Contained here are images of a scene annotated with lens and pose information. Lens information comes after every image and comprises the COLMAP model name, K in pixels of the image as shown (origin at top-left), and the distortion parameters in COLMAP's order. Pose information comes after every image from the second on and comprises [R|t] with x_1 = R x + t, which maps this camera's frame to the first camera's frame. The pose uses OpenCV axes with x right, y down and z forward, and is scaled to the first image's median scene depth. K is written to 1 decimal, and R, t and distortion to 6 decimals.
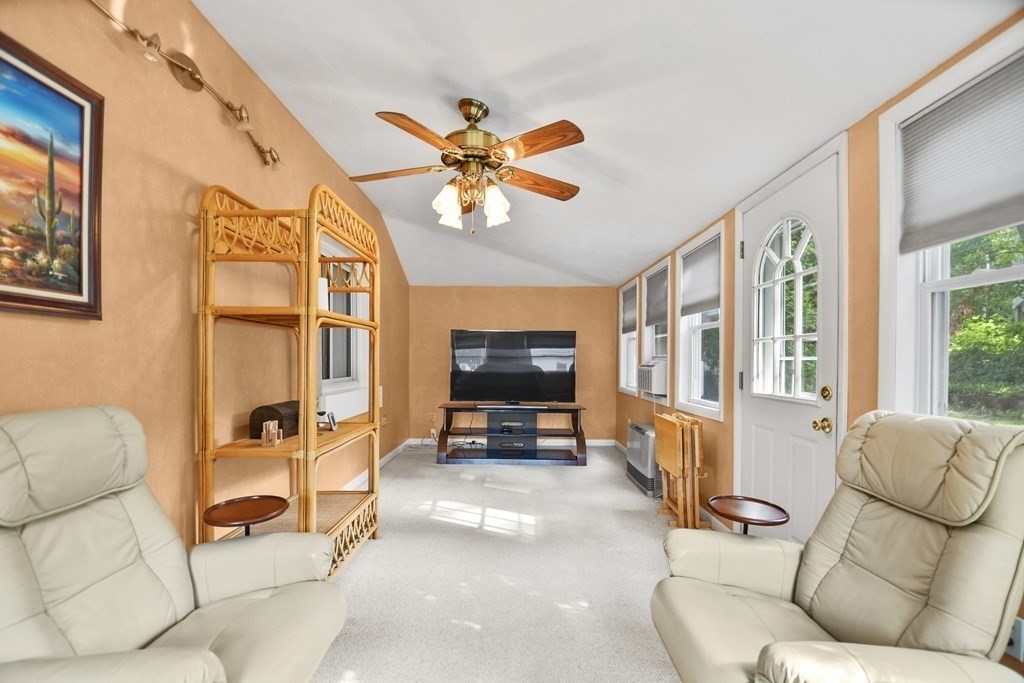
lens RADIAL K [[463.7, 0, 513.5], [0, 463.7, 364.3], [0, 0, 1]] dist [-0.026926, -0.001010]
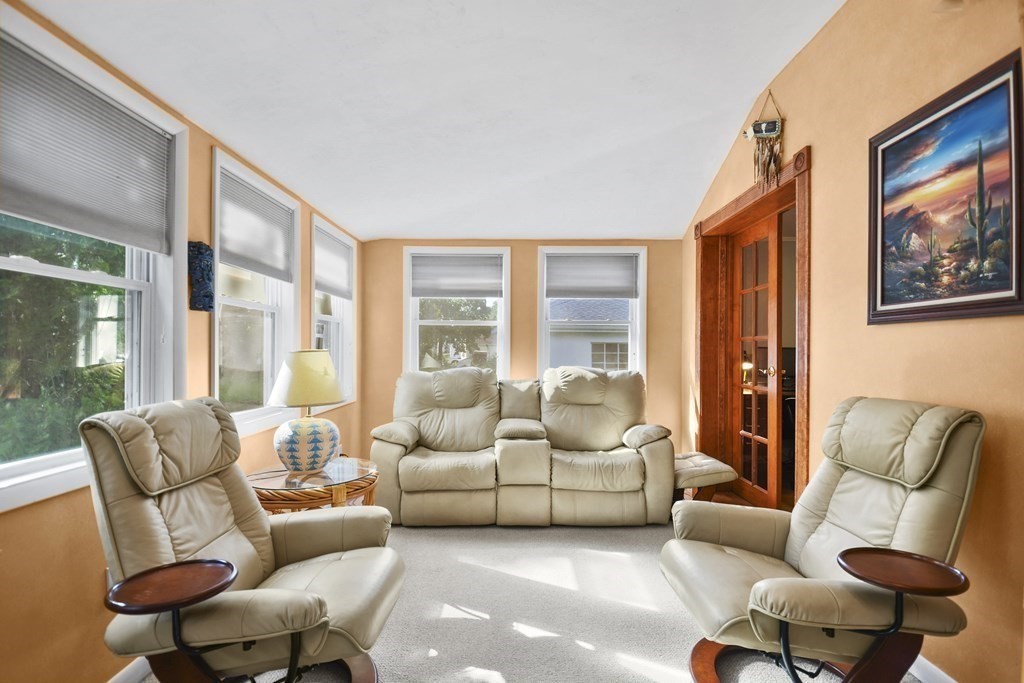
lens RADIAL K [[479.6, 0, 514.0], [0, 479.6, 347.3], [0, 0, 1]] dist [-0.000422, -0.000054]
pose [[-0.999845, -0.006630, 0.016302, 0.014579], [-0.006668, 0.999975, -0.002291, -0.031075], [-0.016287, -0.002399, -0.999864, 2.140325]]
